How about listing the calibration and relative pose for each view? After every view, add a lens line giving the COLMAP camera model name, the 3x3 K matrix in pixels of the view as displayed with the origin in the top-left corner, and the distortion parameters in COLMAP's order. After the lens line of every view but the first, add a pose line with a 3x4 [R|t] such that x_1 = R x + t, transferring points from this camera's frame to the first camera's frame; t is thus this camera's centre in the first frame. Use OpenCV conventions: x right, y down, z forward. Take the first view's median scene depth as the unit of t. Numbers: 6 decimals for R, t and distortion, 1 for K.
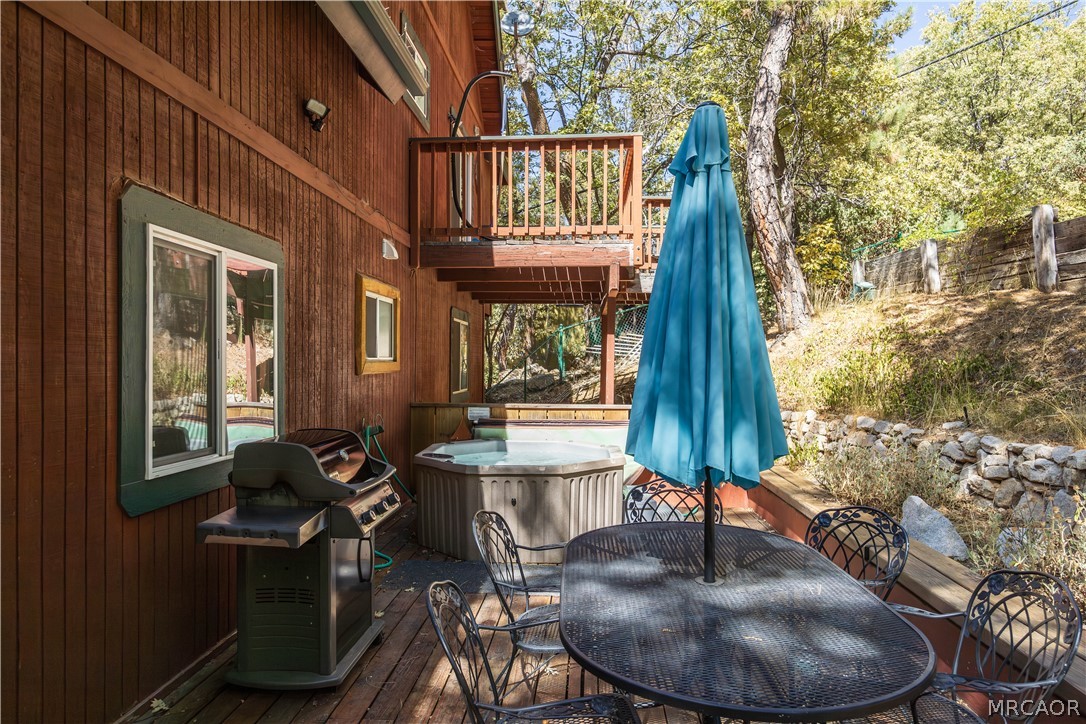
lens RADIAL K [[679.3, 0, 543.0], [0, 679.3, 362.0], [0, 0, 1]] dist [0.003537, 0.000134]
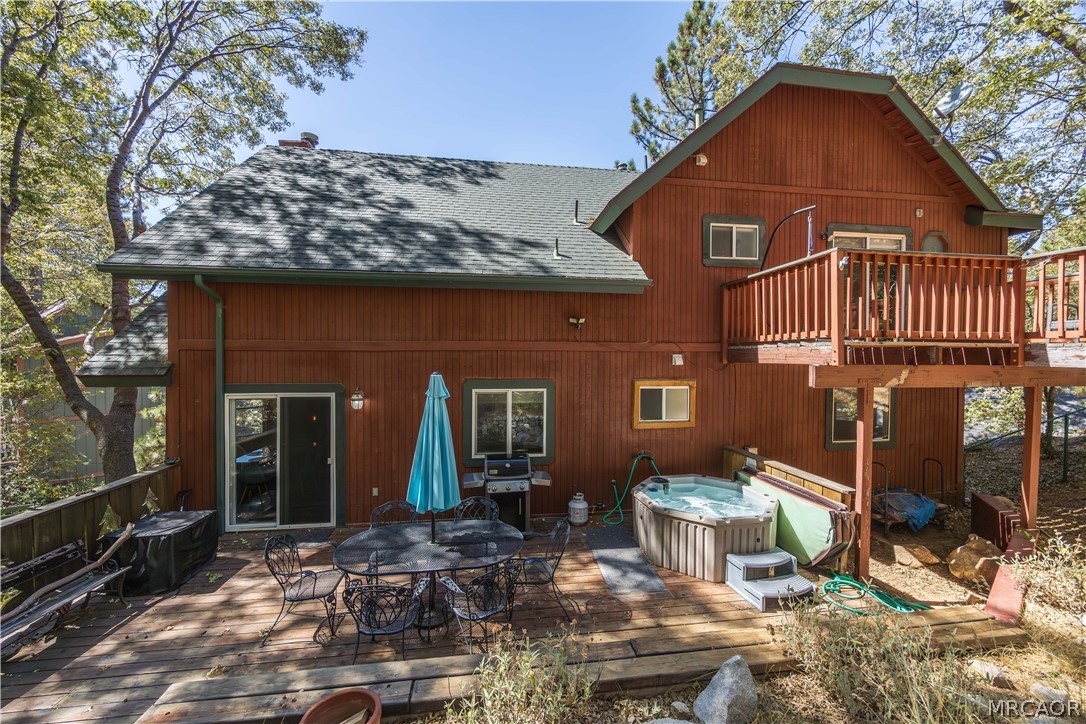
lens RADIAL K [[427.1, 0, 543.0], [0, 427.1, 362.0], [0, 0, 1]] dist [-0.000158, 0.000025]
pose [[0.211604, 0.006504, -0.977334, 0.796970], [0.001094, 0.999976, 0.006892, -0.165458], [0.977355, -0.002527, 0.211591, 0.396817]]
